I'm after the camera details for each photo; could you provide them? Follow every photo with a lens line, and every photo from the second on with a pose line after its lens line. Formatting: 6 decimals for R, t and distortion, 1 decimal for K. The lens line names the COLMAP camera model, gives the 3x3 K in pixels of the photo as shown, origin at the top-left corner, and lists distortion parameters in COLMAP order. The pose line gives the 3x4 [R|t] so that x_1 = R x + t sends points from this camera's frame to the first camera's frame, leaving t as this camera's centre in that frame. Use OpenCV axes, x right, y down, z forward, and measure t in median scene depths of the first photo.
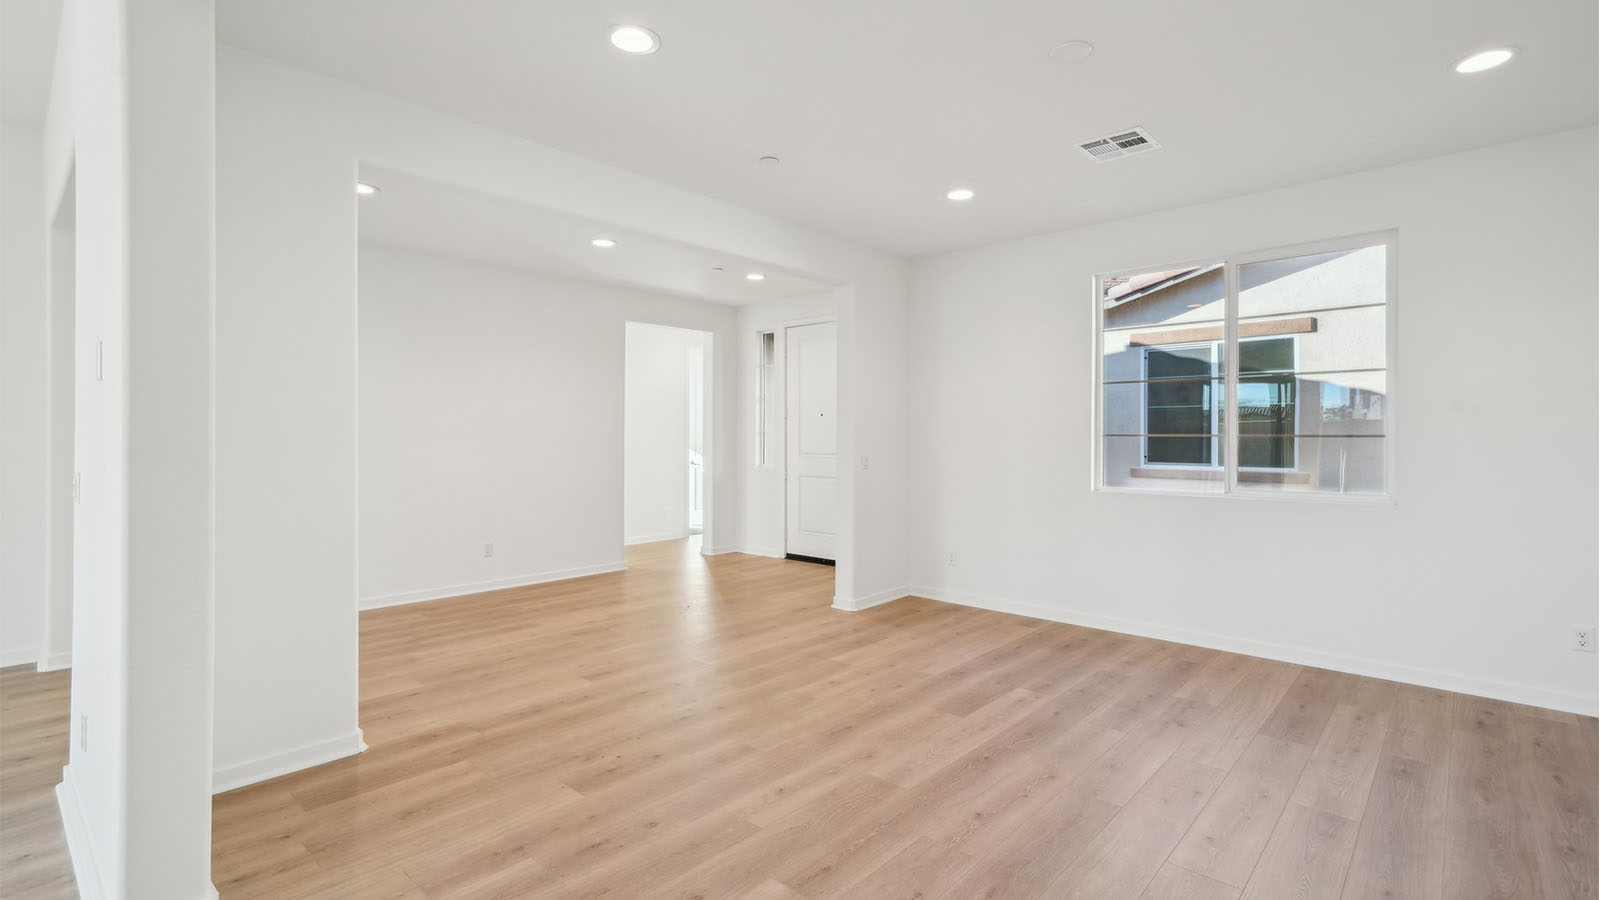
lens RADIAL K [[684.6, 0, 852.5], [0, 684.6, 441.0], [0, 0, 1]] dist [0.010139, 0.000160]
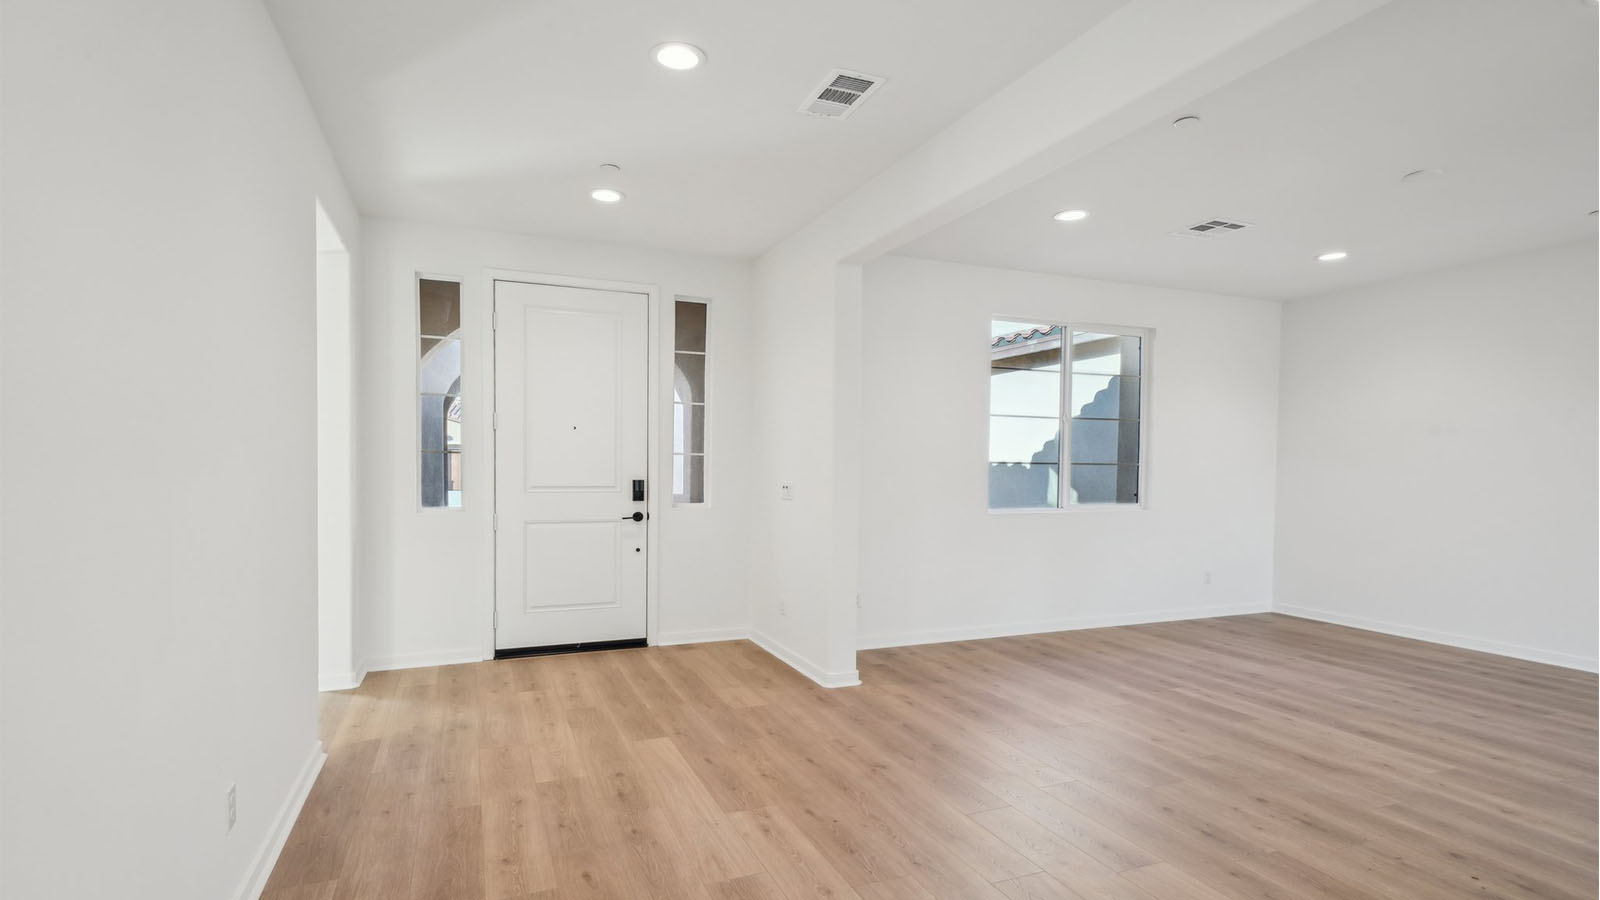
lens RADIAL K [[746.1, 0, 700.5], [0, 746.1, 490.9], [0, 0, 1]] dist [0.028513, 0.000500]
pose [[0.490611, -0.027895, 0.870932, -1.264148], [-0.007009, 0.999329, 0.035956, -0.008725], [-0.871351, -0.023745, 0.490086, 1.109291]]
